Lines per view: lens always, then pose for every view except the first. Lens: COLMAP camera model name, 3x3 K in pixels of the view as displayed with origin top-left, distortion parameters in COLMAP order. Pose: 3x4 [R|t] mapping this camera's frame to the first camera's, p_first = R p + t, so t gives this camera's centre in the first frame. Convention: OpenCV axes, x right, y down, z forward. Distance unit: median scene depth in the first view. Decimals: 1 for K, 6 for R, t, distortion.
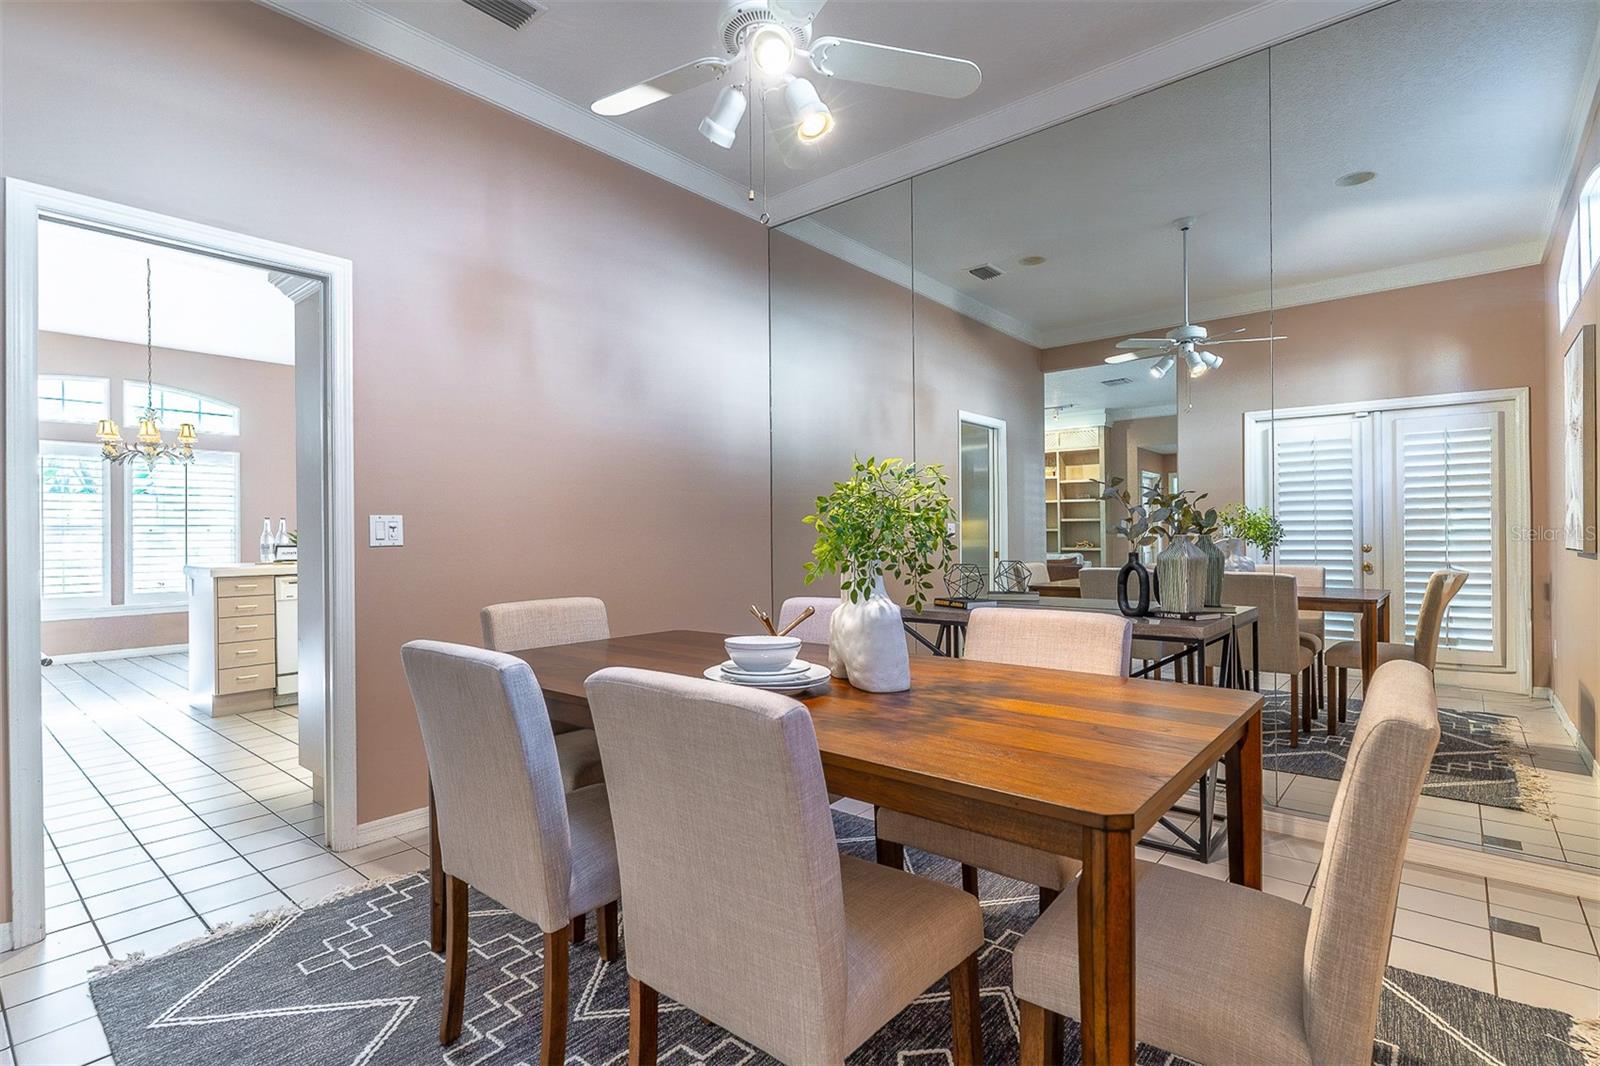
lens RADIAL K [[772.2, 0, 802.3], [0, 772.2, 539.5], [0, 0, 1]] dist [-0.000514, 0.000306]
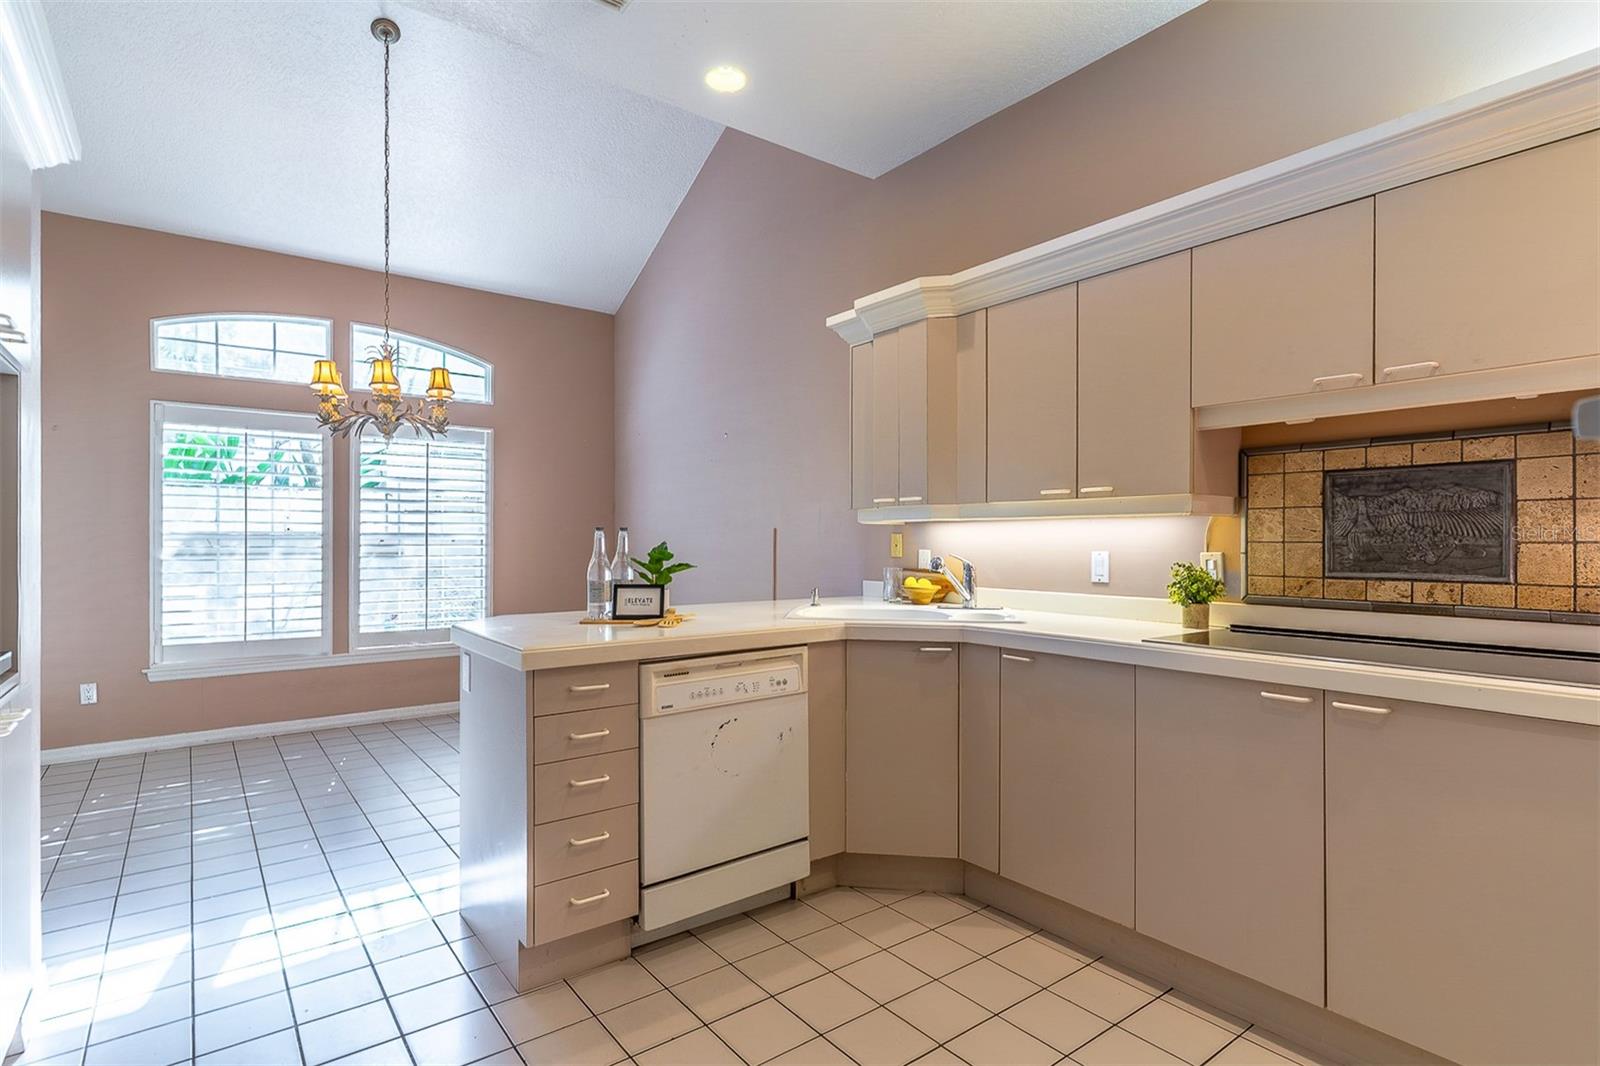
lens RADIAL K [[772.2, 0, 796.0], [0, 772.2, 530.7], [0, 0, 1]] dist [-0.000514, 0.000306]
pose [[0.980082, 0.004341, -0.198545, -0.361219], [-0.006982, 0.999896, -0.012602, -0.015821], [0.198470, 0.013738, 0.980011, 0.415400]]
